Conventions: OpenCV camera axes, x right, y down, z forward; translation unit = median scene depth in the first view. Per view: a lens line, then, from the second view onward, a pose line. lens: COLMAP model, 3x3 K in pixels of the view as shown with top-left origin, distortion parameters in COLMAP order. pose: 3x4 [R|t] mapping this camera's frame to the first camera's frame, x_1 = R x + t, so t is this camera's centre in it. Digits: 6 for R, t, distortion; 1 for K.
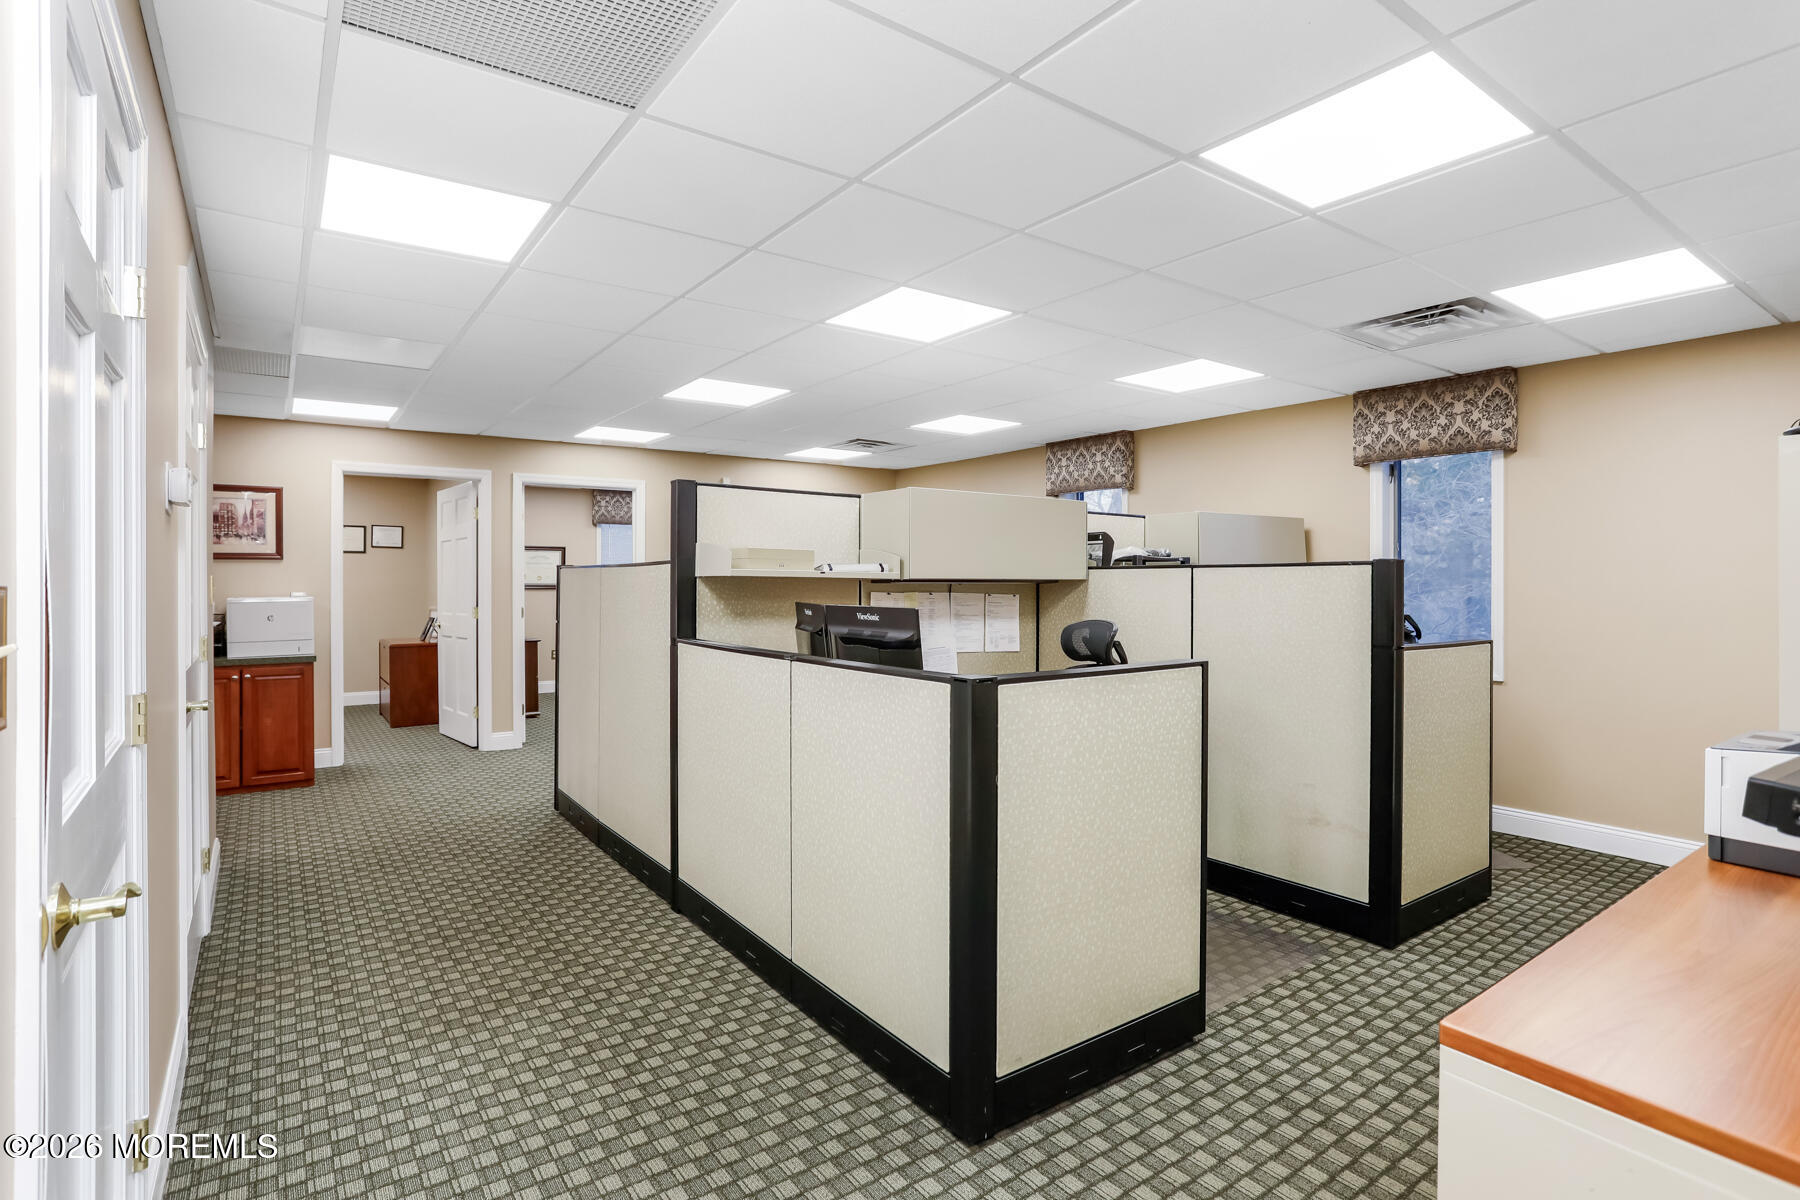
lens RADIAL K [[882.2, 0, 896.1], [0, 882.2, 599.7], [0, 0, 1]] dist [-0.004327, 0.000341]
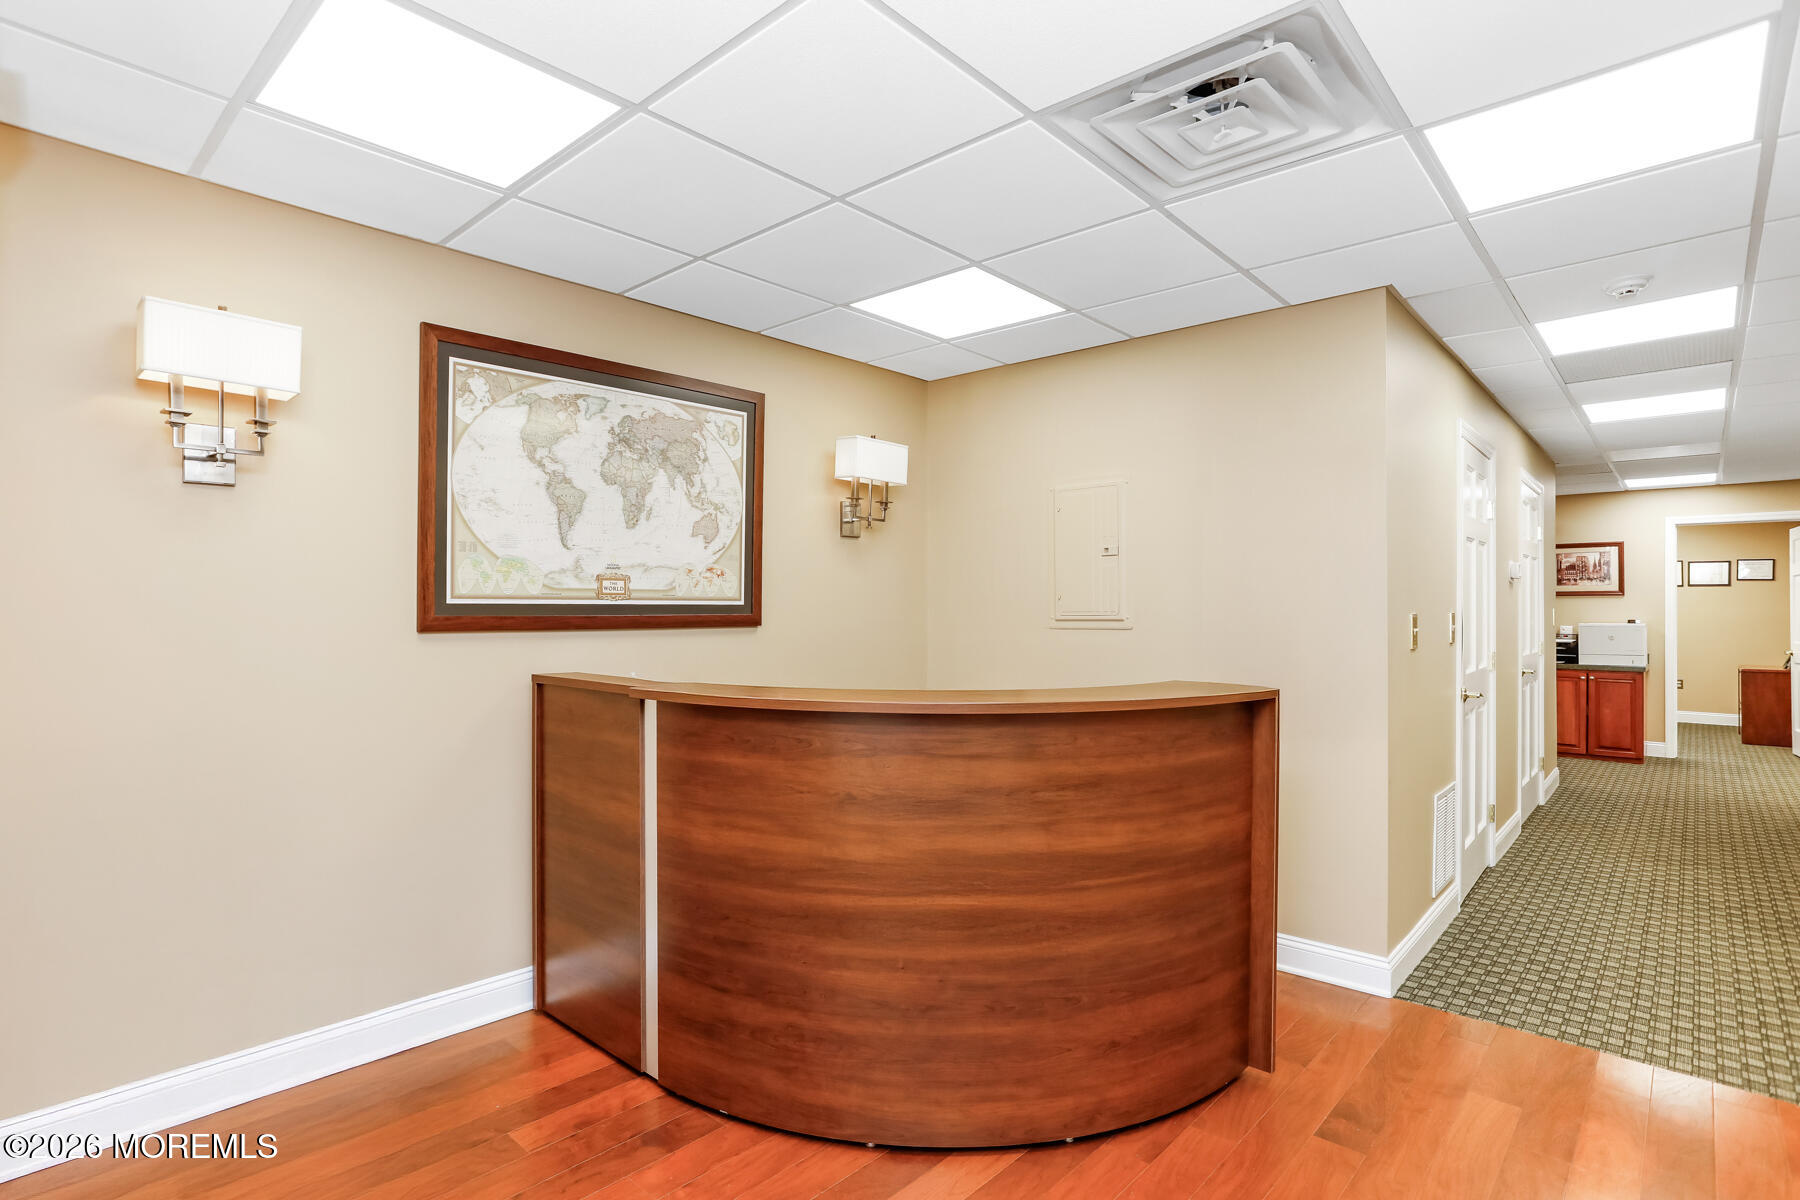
lens RADIAL K [[882.2, 0, 895.9], [0, 882.2, 612.0], [0, 0, 1]] dist [-0.004327, 0.000341]
pose [[0.211524, -0.013006, -0.977286, 0.383941], [-0.015081, 0.999749, -0.016569, 0.019118], [0.977256, 0.018243, 0.211275, -0.370582]]
